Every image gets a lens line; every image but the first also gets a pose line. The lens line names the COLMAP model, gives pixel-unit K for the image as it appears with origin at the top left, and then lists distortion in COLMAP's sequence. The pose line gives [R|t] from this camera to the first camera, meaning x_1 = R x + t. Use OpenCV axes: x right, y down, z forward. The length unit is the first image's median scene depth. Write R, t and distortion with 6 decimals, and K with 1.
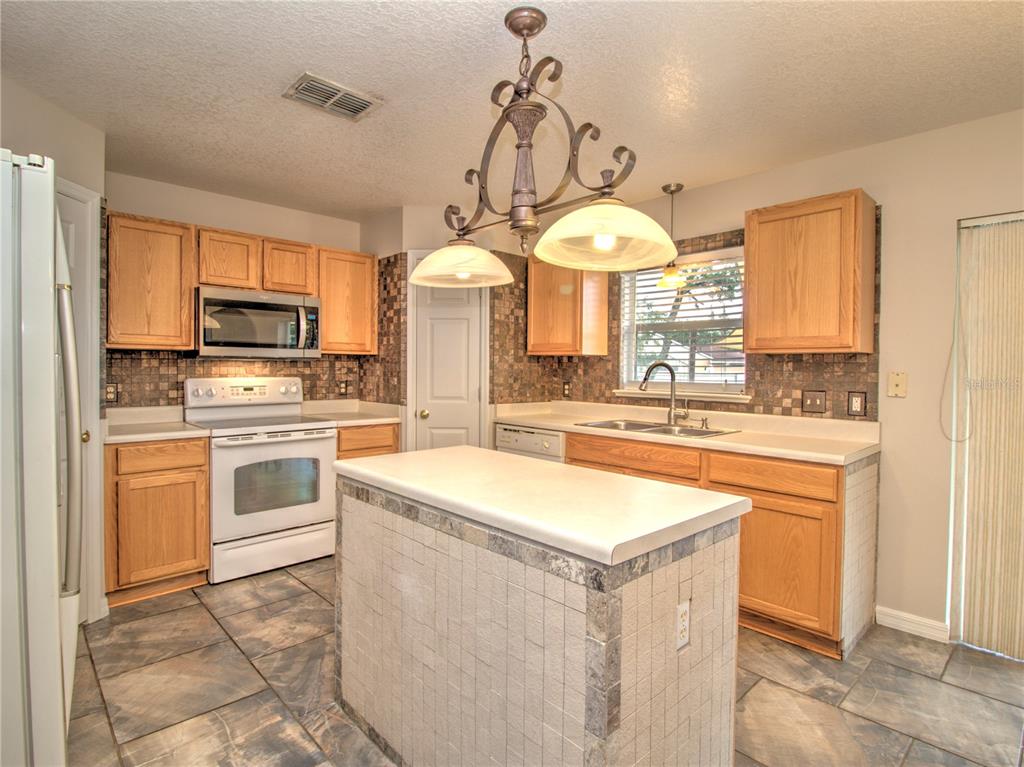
lens RADIAL K [[527.6, 0, 493.2], [0, 527.6, 378.2], [0, 0, 1]] dist [0.003201, -0.013370]
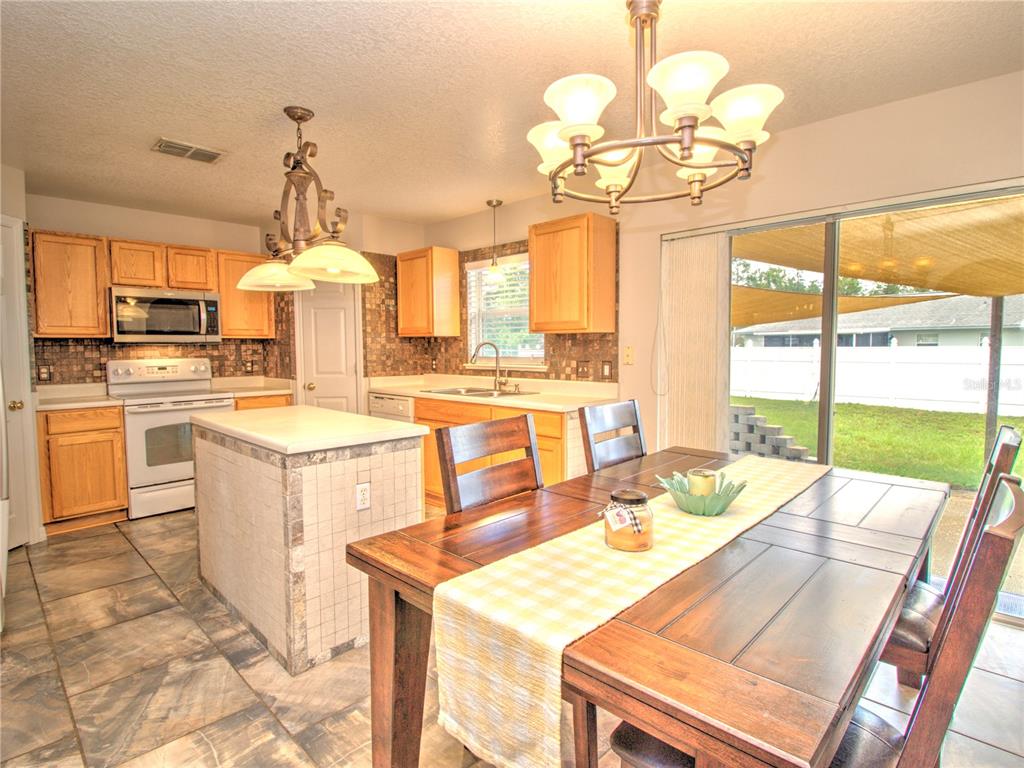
lens RADIAL K [[527.6, 0, 493.2], [0, 527.6, 378.7], [0, 0, 1]] dist [0.003201, -0.013370]
pose [[0.999069, -0.018904, 0.038789, 0.286806], [0.017312, 0.999010, 0.040980, 0.008388], [-0.039525, -0.040270, 0.998407, -0.285329]]
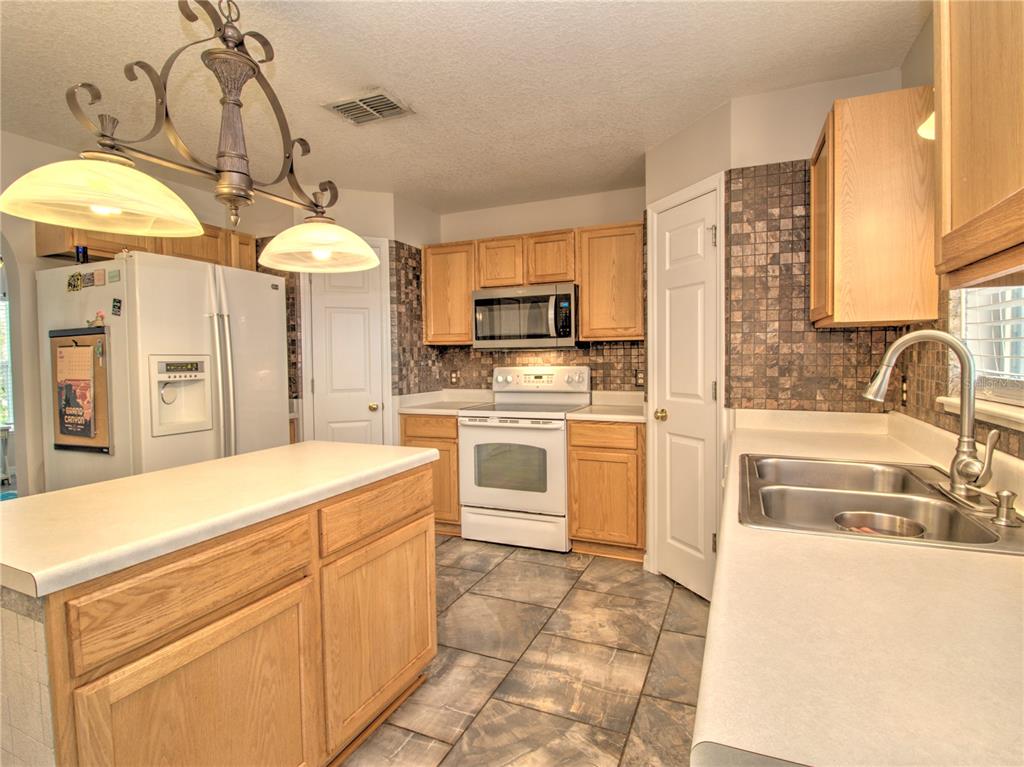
lens RADIAL K [[524.8, 0, 514.5], [0, 524.8, 378.6], [0, 0, 1]] dist [-0.000060, -0.013874]
pose [[0.410399, 0.023349, -0.911607, 0.555891], [-0.000027, 0.999672, 0.025593, -0.004541], [0.911906, -0.010479, 0.410265, 0.571120]]
